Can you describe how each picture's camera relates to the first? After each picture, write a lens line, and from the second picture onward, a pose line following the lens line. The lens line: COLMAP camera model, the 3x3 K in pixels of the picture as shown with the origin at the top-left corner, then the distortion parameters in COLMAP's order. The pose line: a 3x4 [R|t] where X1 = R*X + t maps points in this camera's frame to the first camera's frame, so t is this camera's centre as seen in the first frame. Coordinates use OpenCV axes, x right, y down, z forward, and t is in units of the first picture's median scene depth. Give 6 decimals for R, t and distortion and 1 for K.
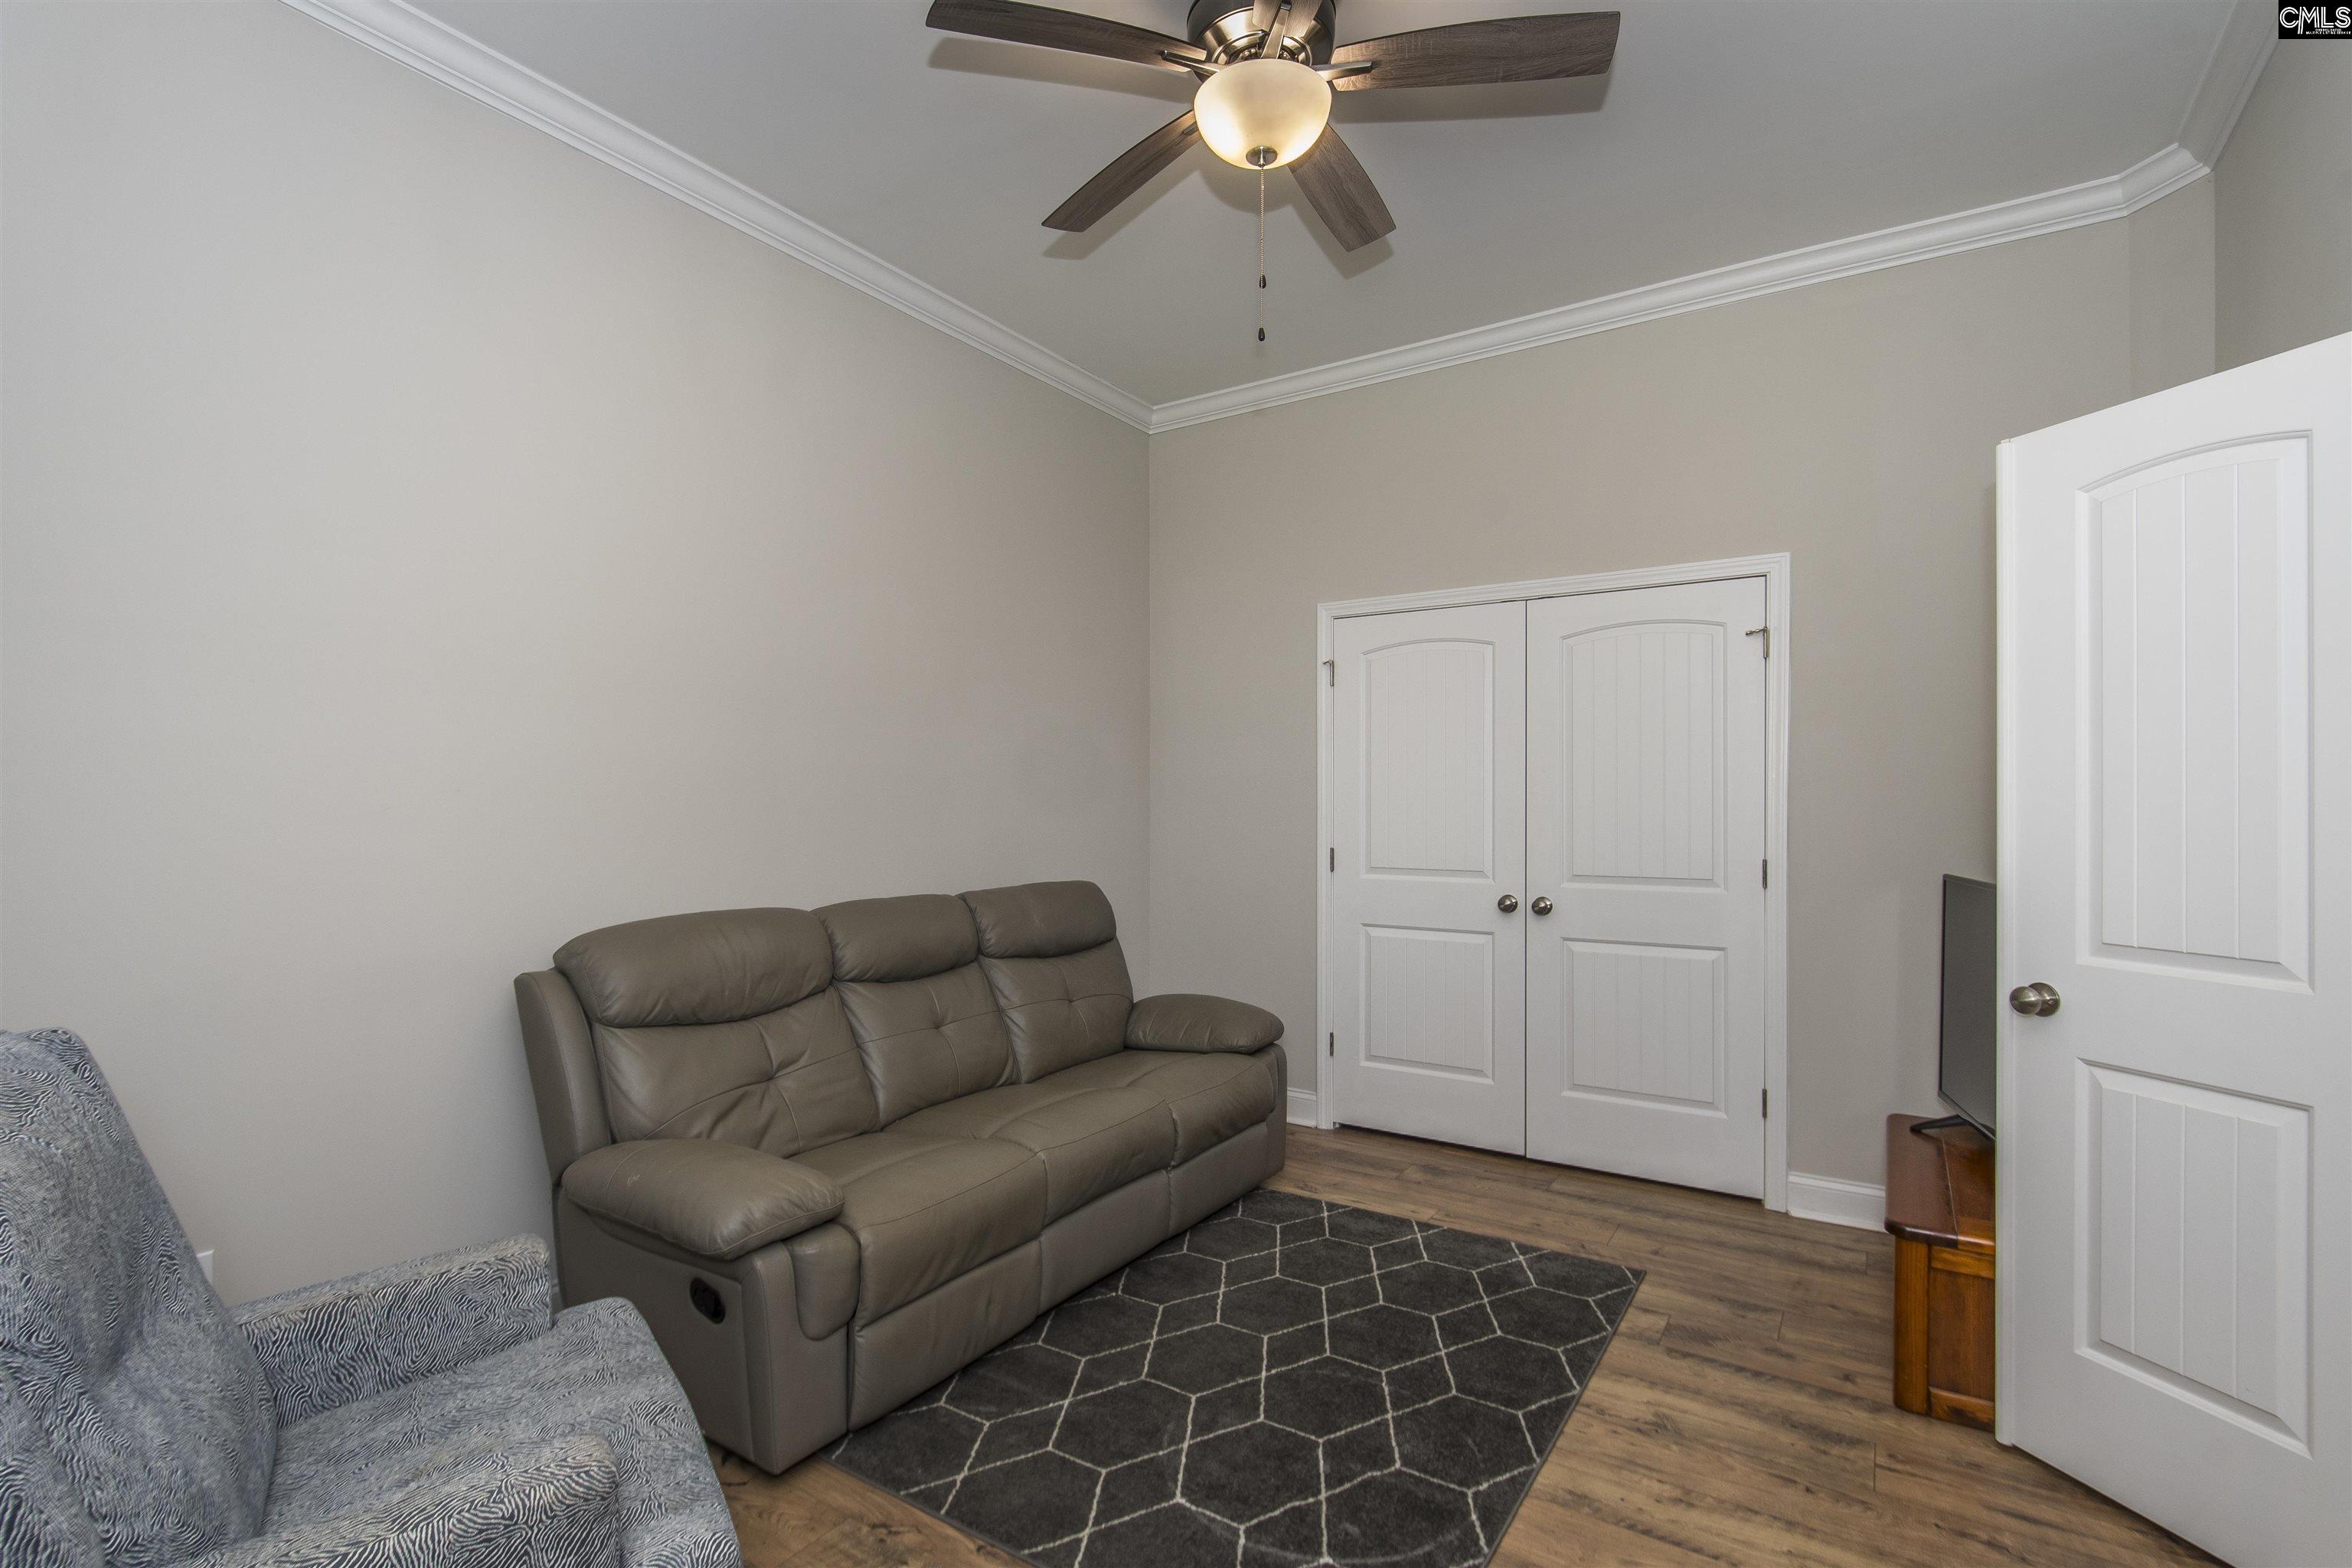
lens RADIAL K [[1094.9, 0, 1153.2], [0, 1094.9, 794.3], [0, 0, 1]] dist [0.005214, -0.004436]
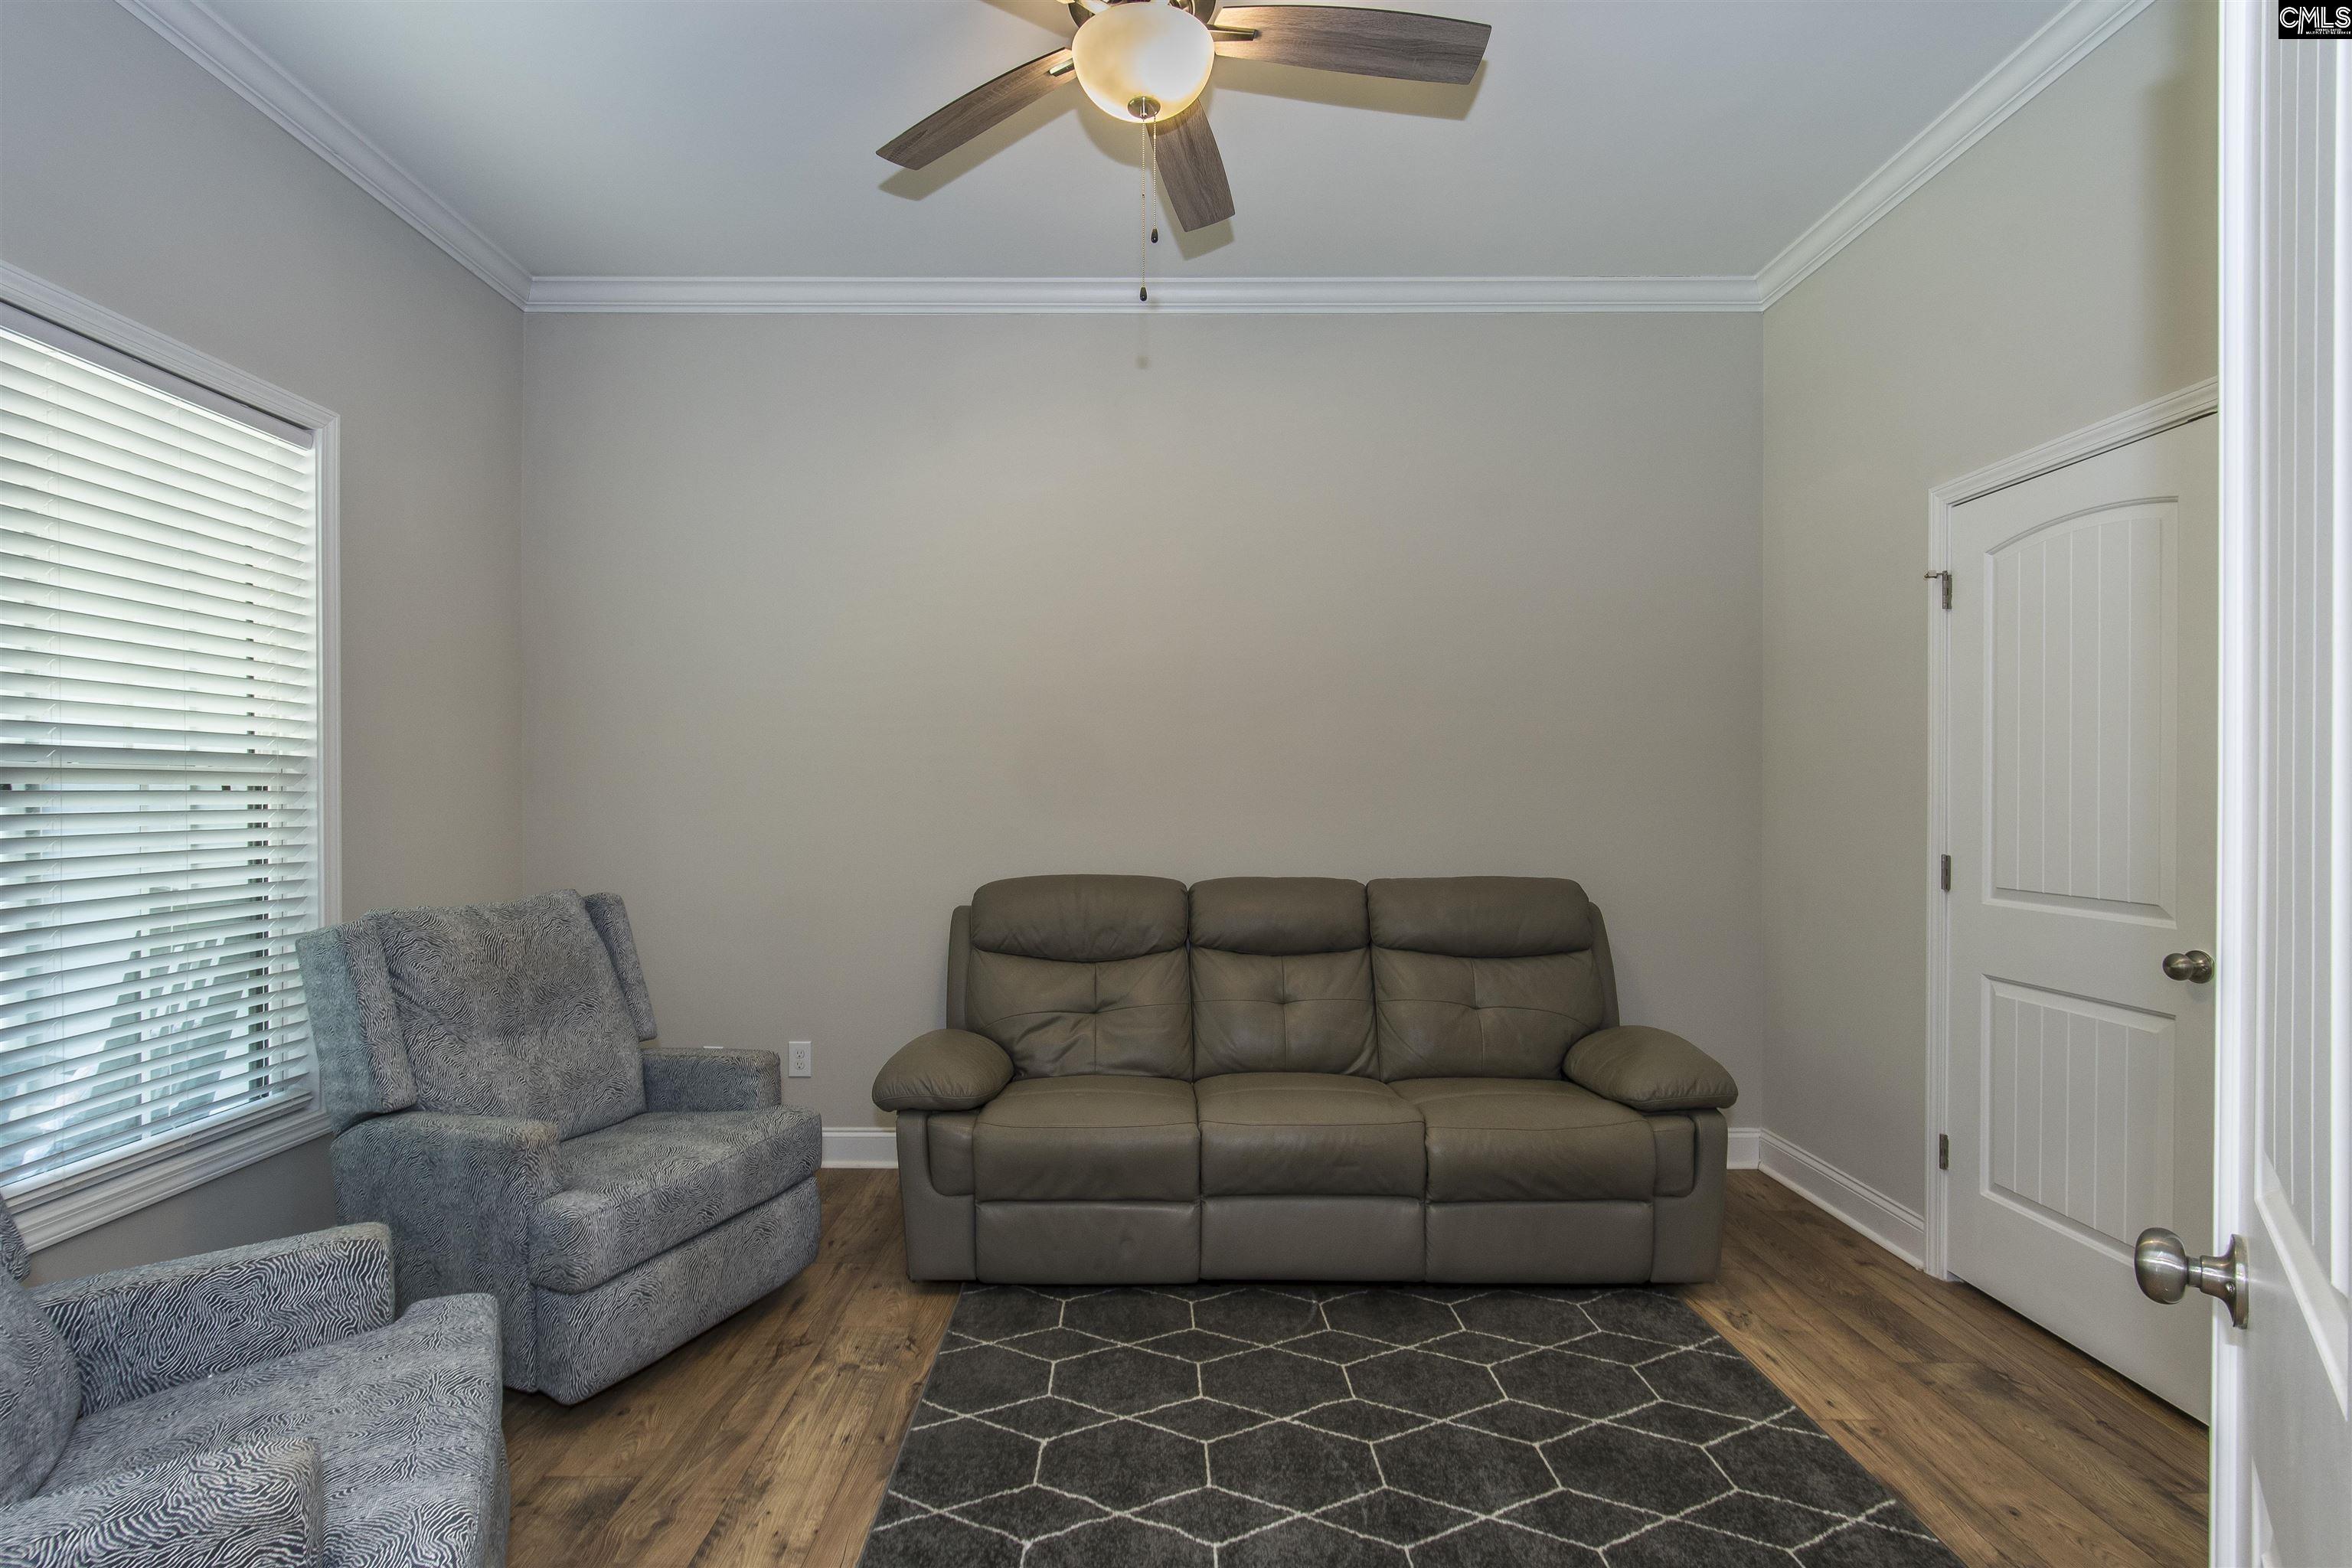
lens RADIAL K [[1094.9, 0, 1151.6], [0, 1094.9, 789.4], [0, 0, 1]] dist [0.005214, -0.004436]
pose [[0.550359, -0.007030, -0.834898, 0.594254], [0.006460, 0.999970, -0.004162, 0.011547], [0.834903, -0.003102, 0.550389, 0.310482]]
